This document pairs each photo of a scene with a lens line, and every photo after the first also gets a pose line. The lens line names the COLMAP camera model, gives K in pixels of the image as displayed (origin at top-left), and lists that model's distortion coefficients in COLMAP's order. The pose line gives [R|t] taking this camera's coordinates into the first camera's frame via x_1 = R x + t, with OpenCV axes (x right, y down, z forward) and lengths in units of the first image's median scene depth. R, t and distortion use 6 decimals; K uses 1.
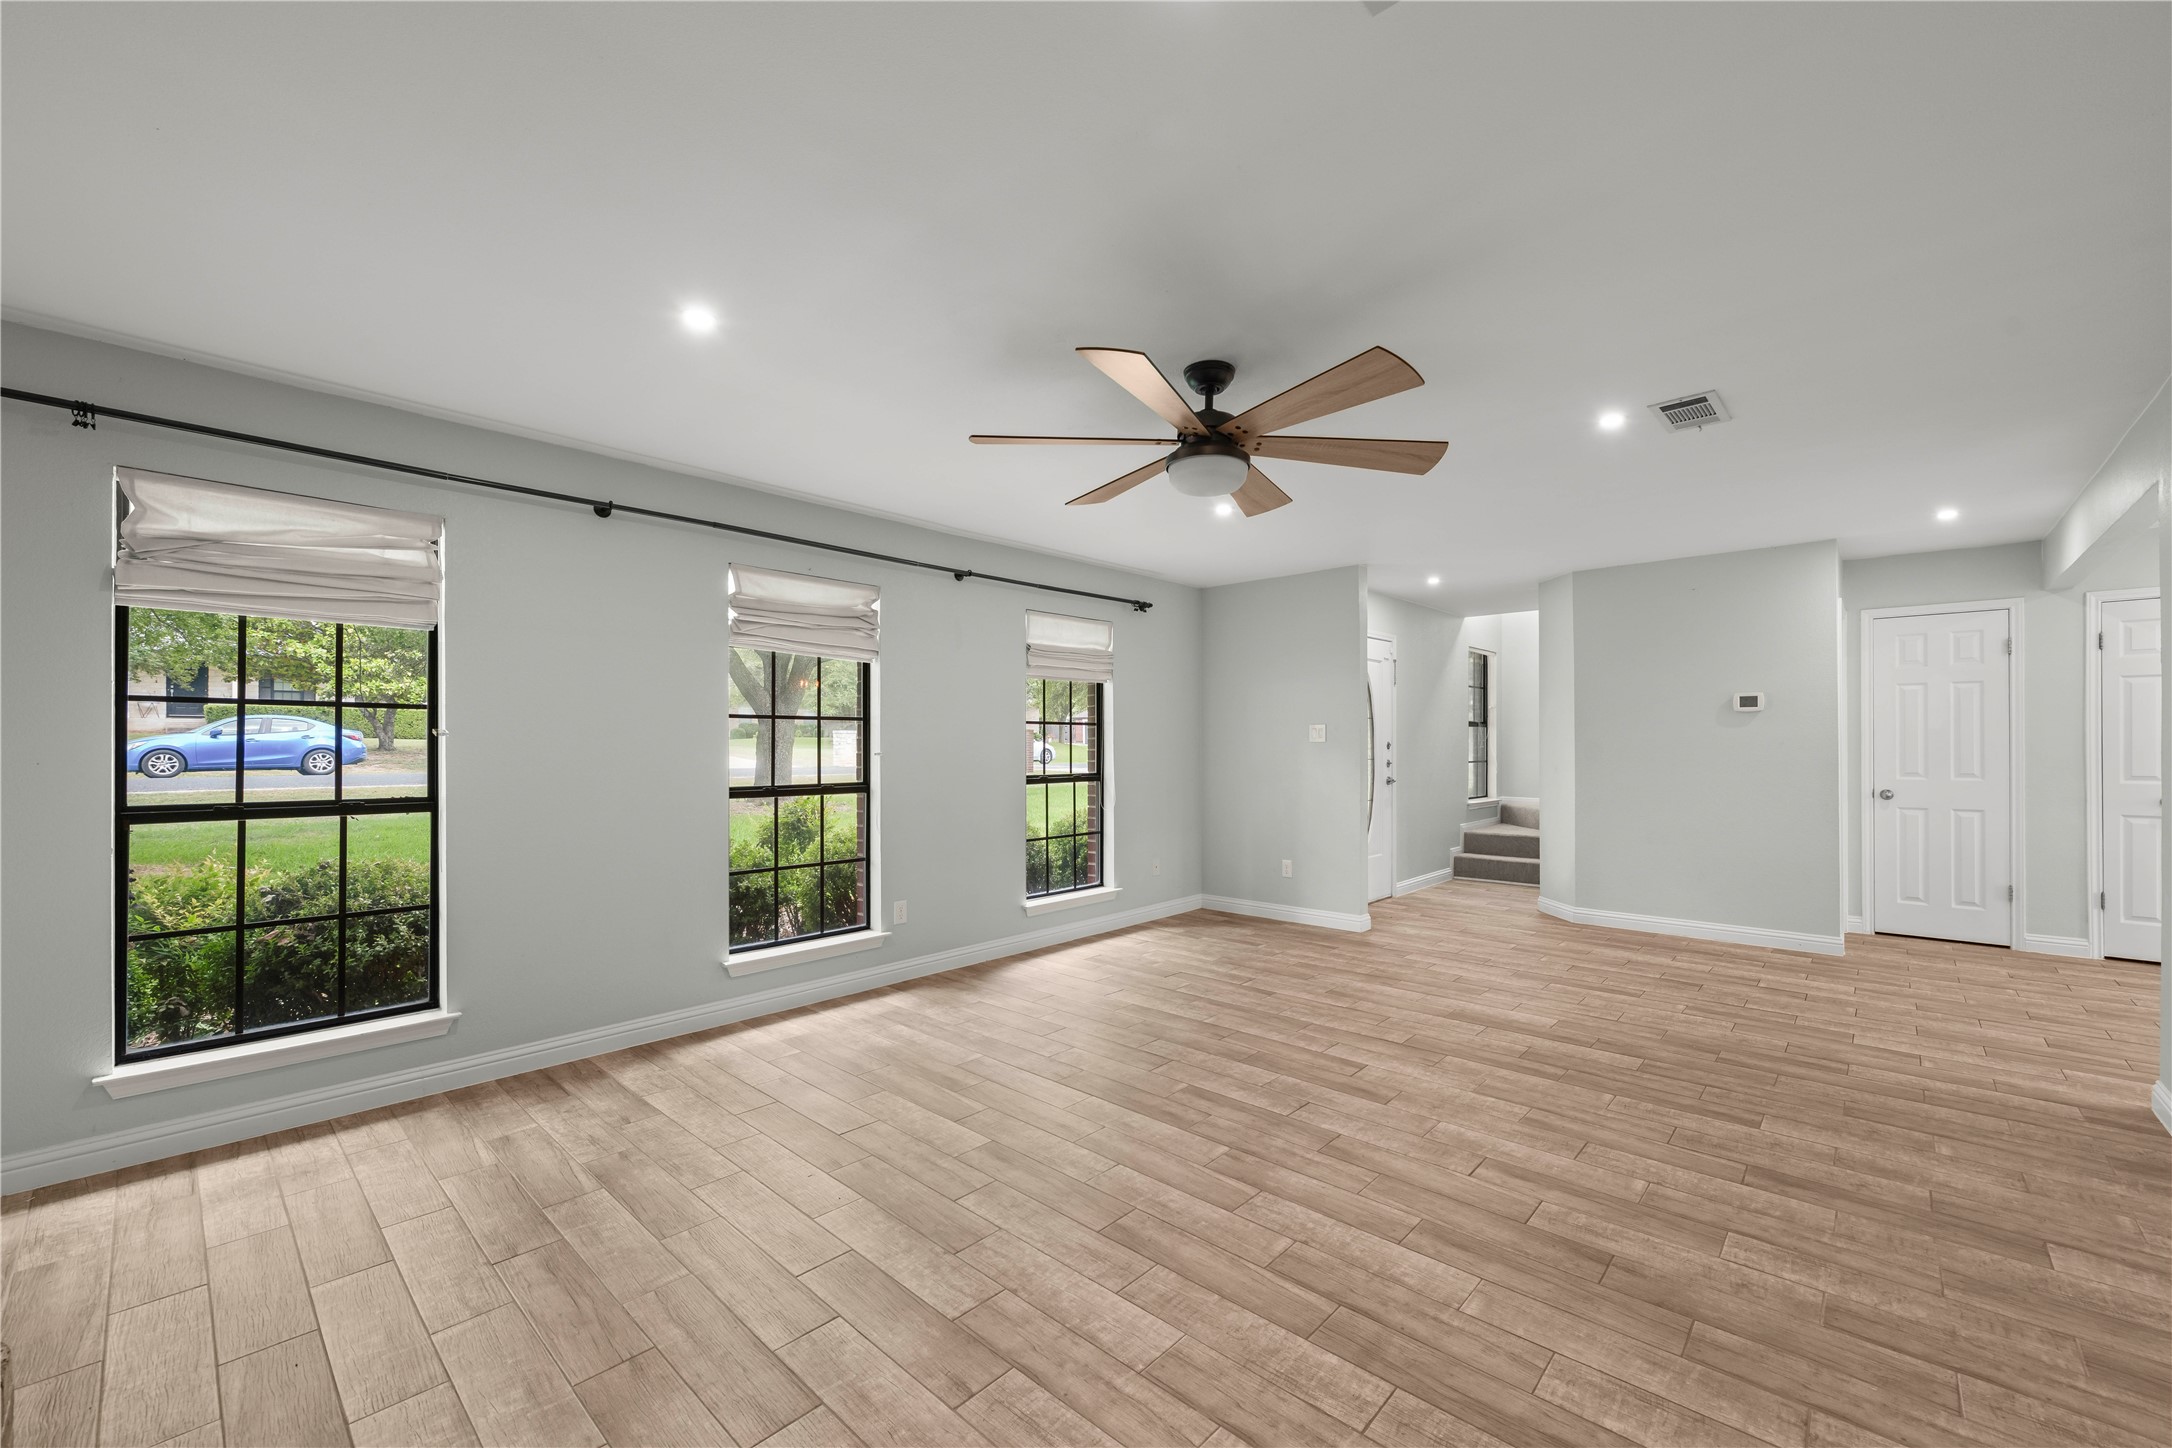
lens RADIAL K [[852.9, 0, 1092.9], [0, 852.9, 739.8], [0, 0, 1]] dist [0.001237, 0.000058]
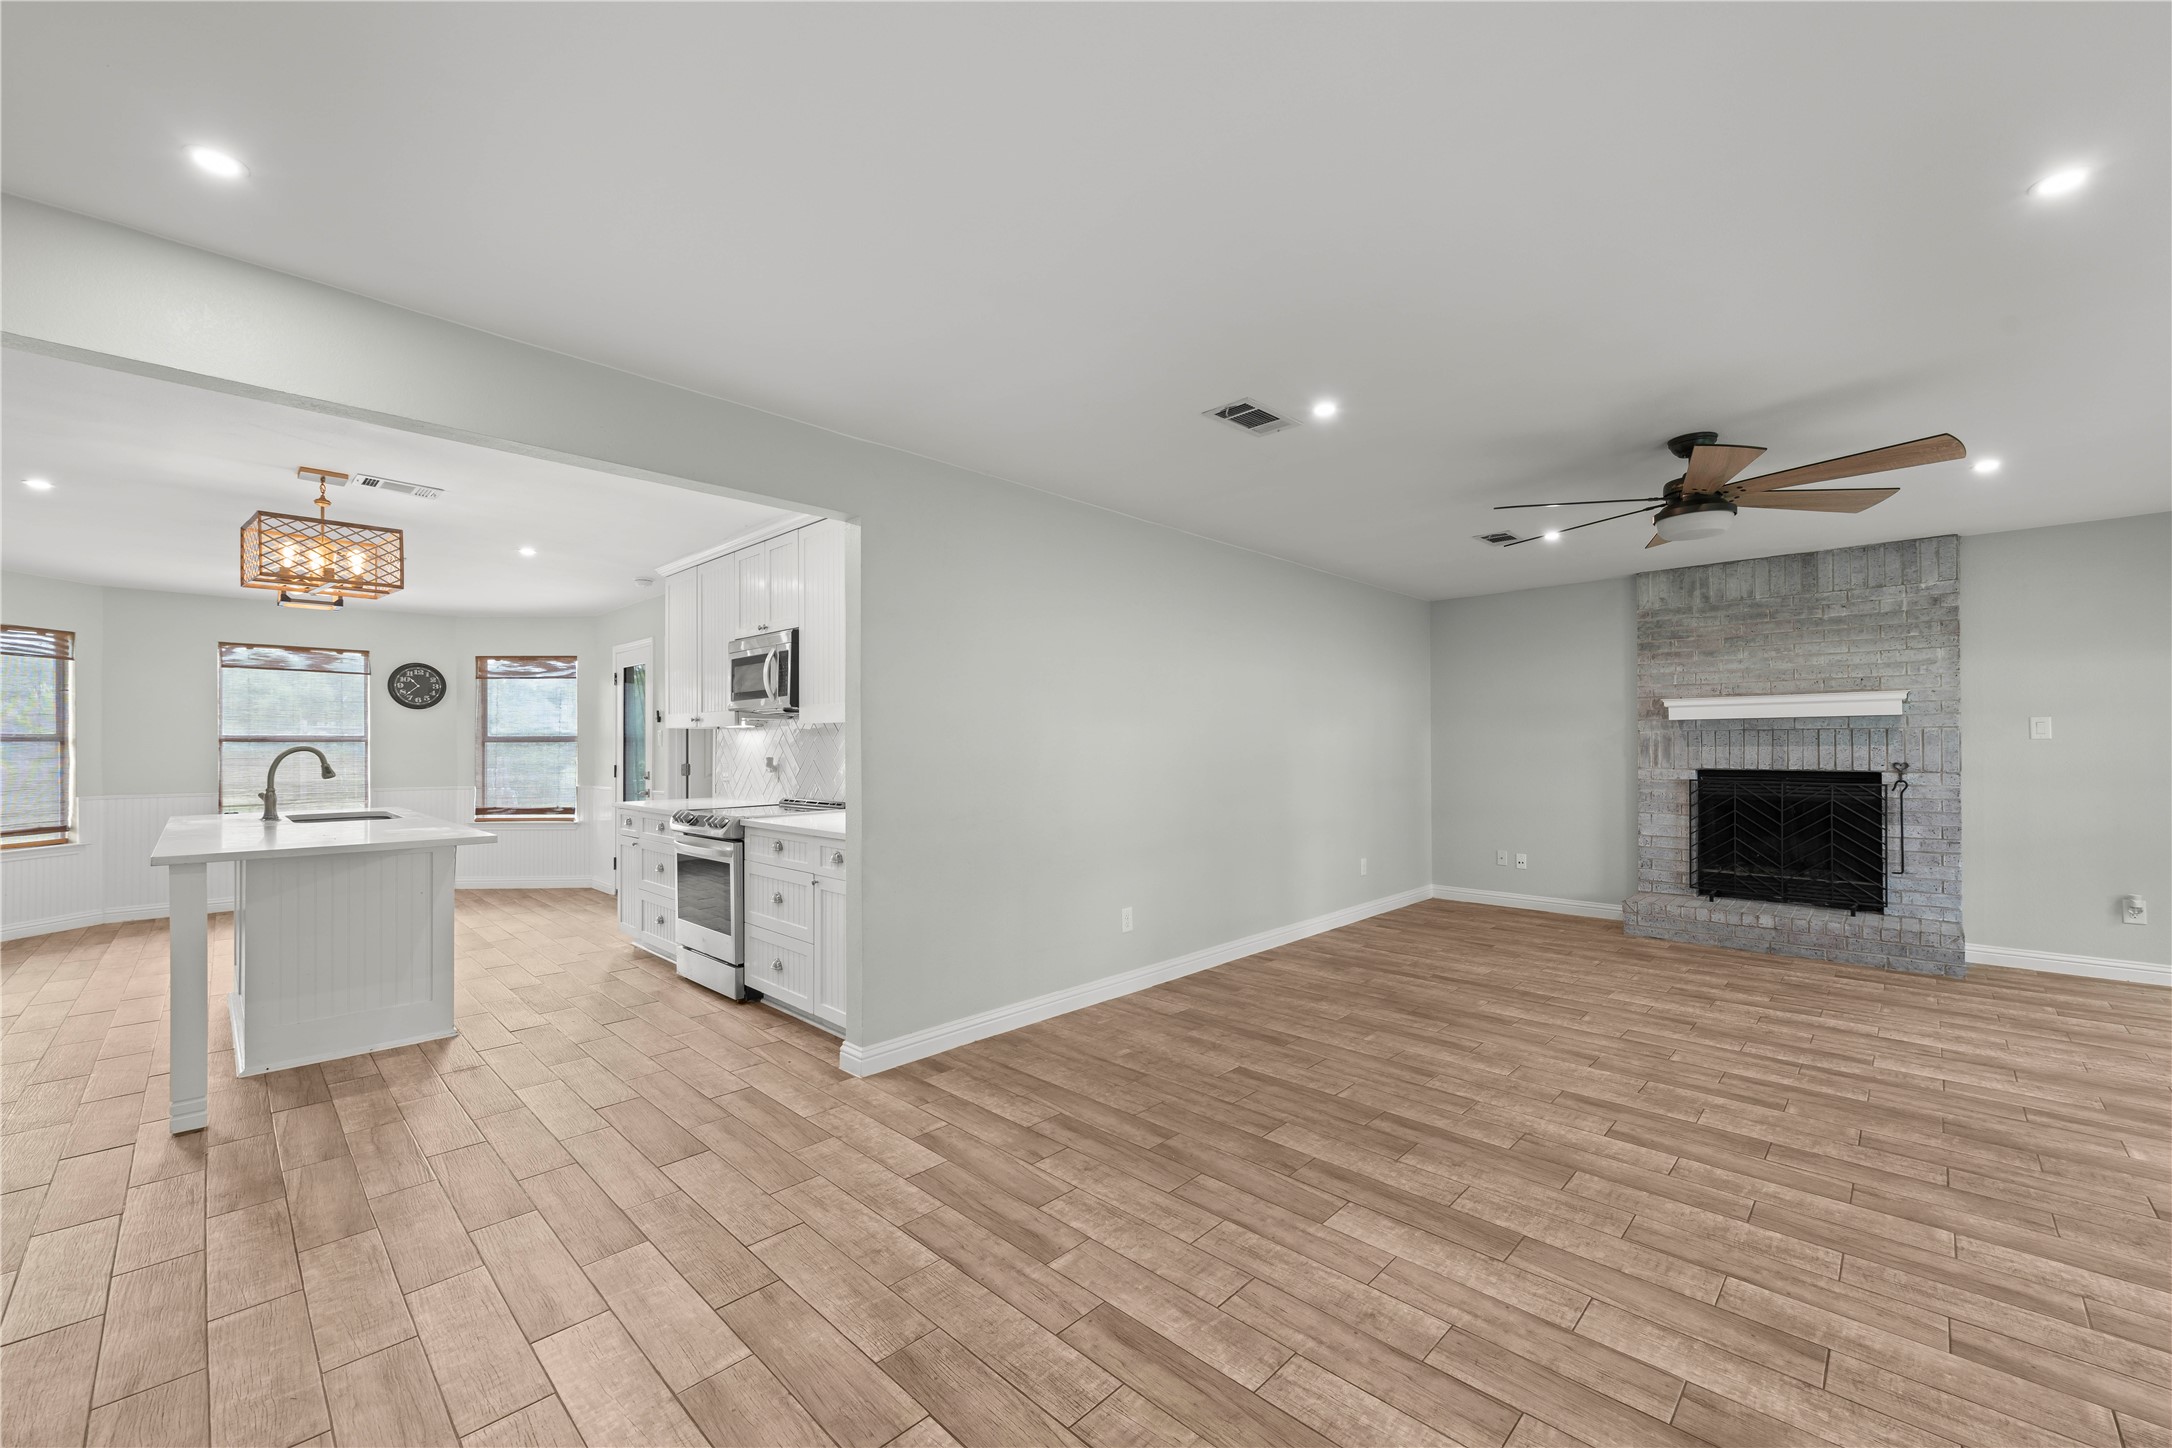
lens RADIAL K [[852.9, 0, 1087.1], [0, 852.9, 739.1], [0, 0, 1]] dist [0.001237, 0.000058]
pose [[-0.999675, 0.004069, 0.025182, 0.853627], [0.003760, 0.999917, -0.012307, 0.005547], [-0.025230, -0.012209, -0.999607, 1.963995]]
